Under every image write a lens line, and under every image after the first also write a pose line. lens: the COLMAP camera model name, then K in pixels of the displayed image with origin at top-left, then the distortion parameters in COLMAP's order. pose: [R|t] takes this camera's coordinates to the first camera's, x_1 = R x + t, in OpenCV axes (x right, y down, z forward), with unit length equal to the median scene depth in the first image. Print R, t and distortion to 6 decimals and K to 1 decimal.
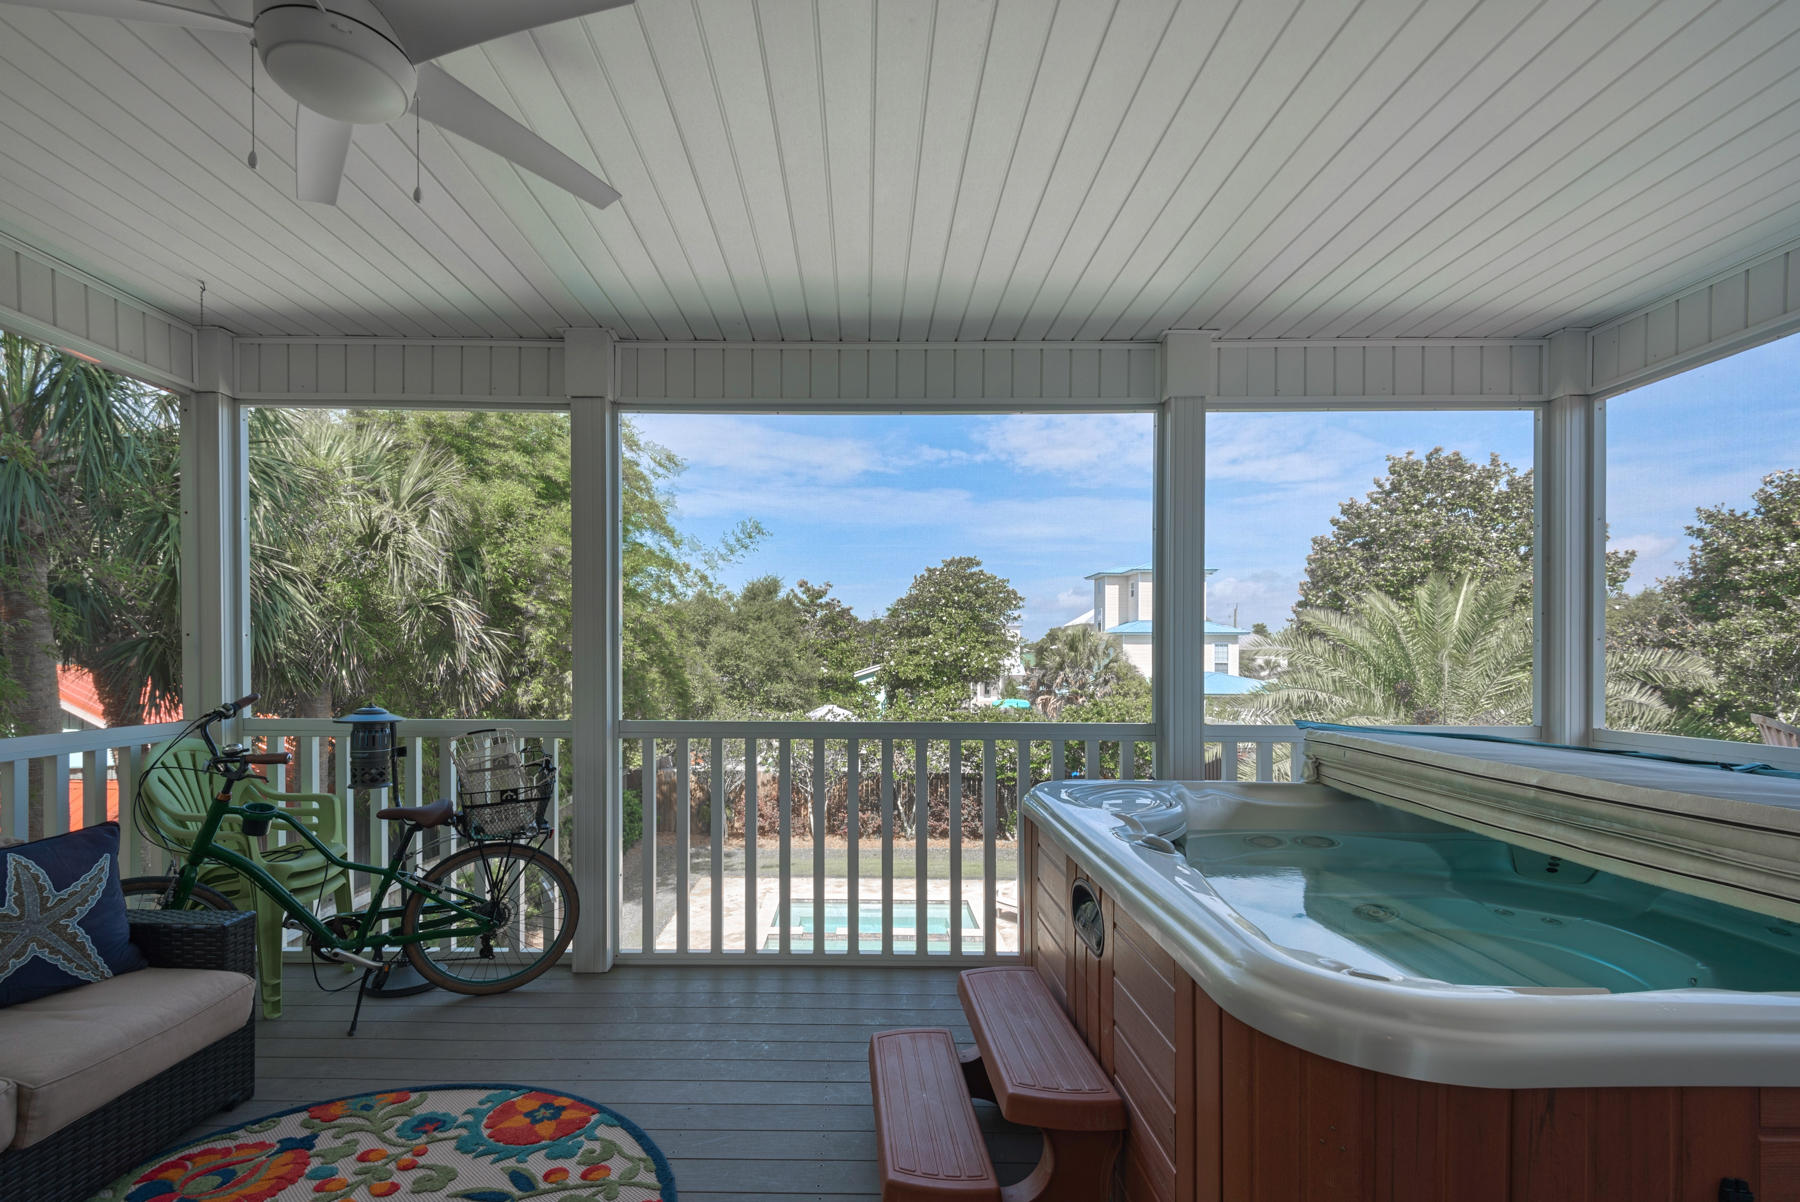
lens RADIAL K [[848.8, 0, 889.2], [0, 848.8, 611.8], [0, 0, 1]] dist [0.004755, 0.000468]
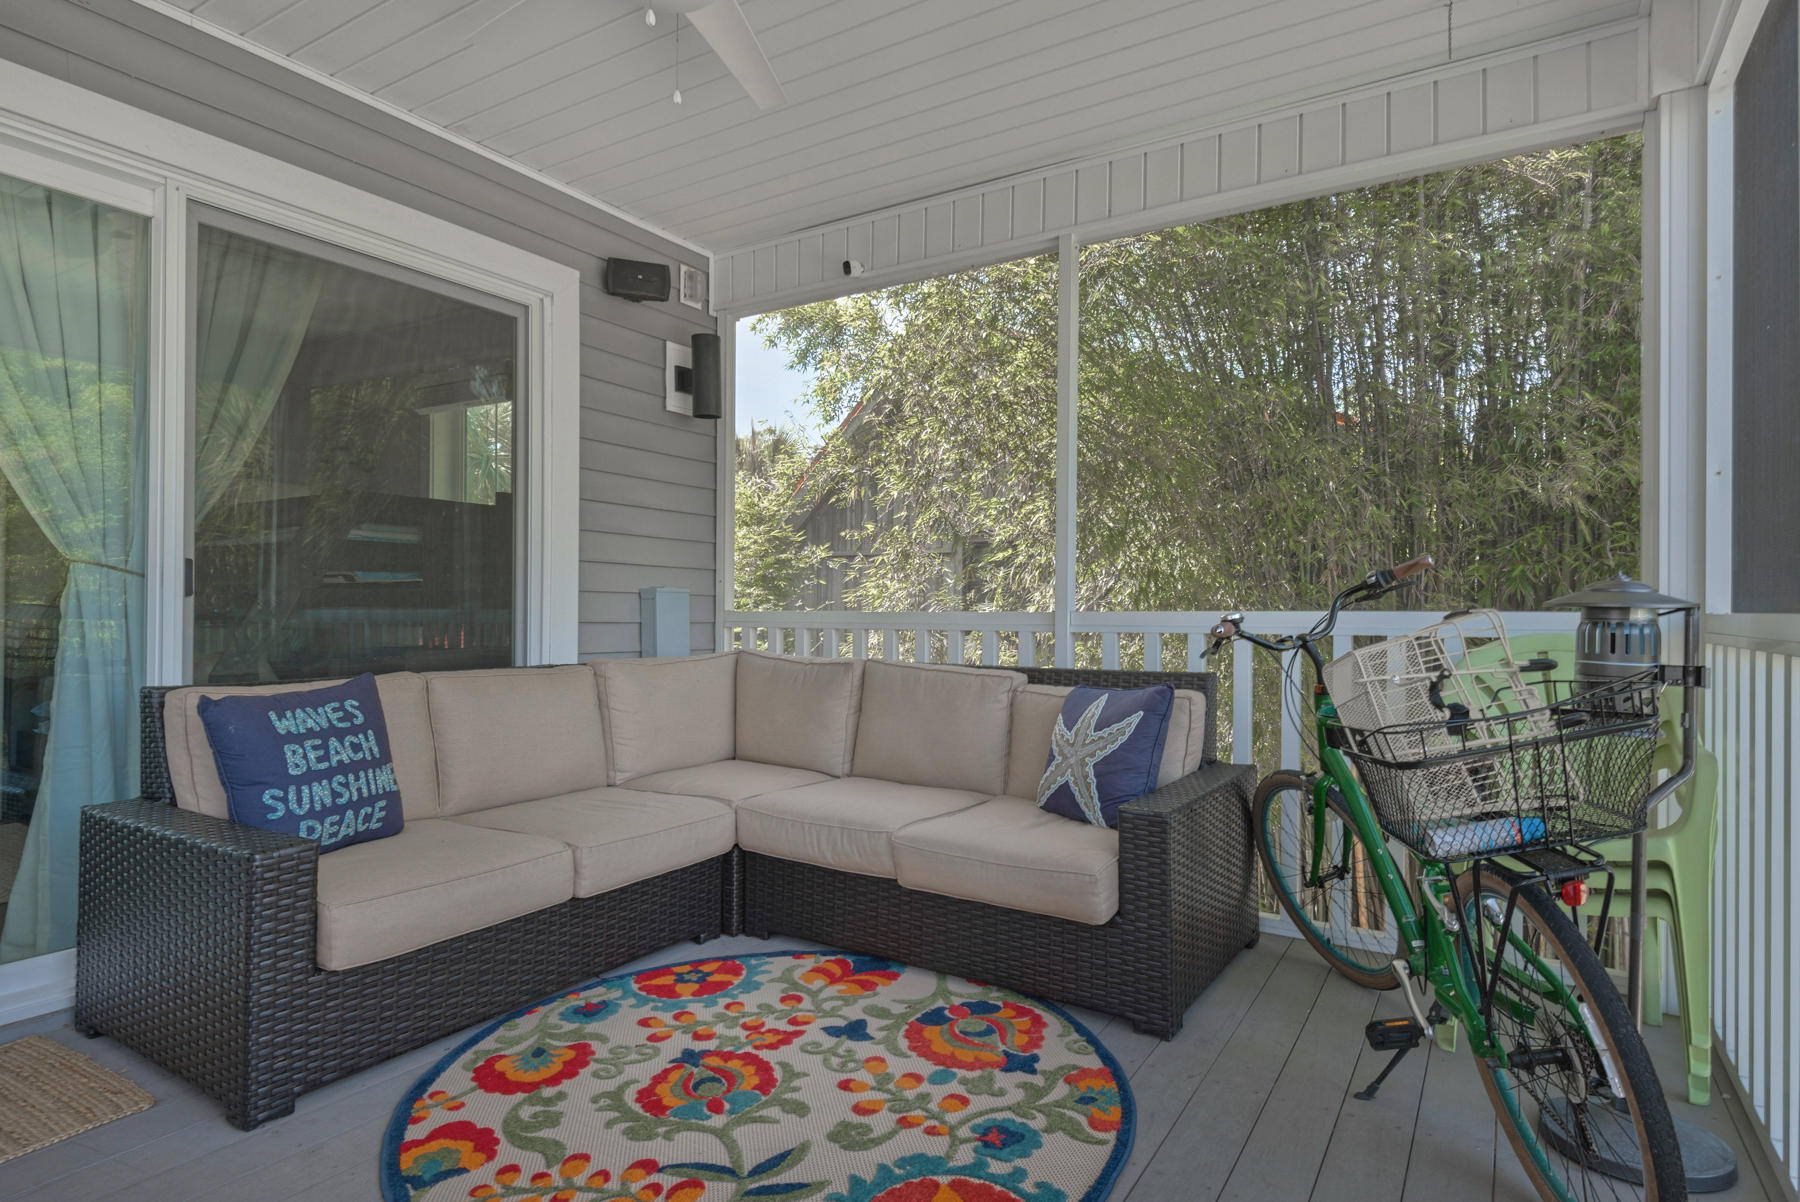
lens RADIAL K [[1025.5, 0, 898.7], [0, 1025.5, 605.4], [0, 0, 1]] dist [-0.038633, 0.001117]
pose [[-0.505093, -0.004250, -0.863054, 0.203842], [-0.007650, 0.999971, -0.000447, 0.188342], [0.863031, 0.006376, -0.505111, 1.385926]]
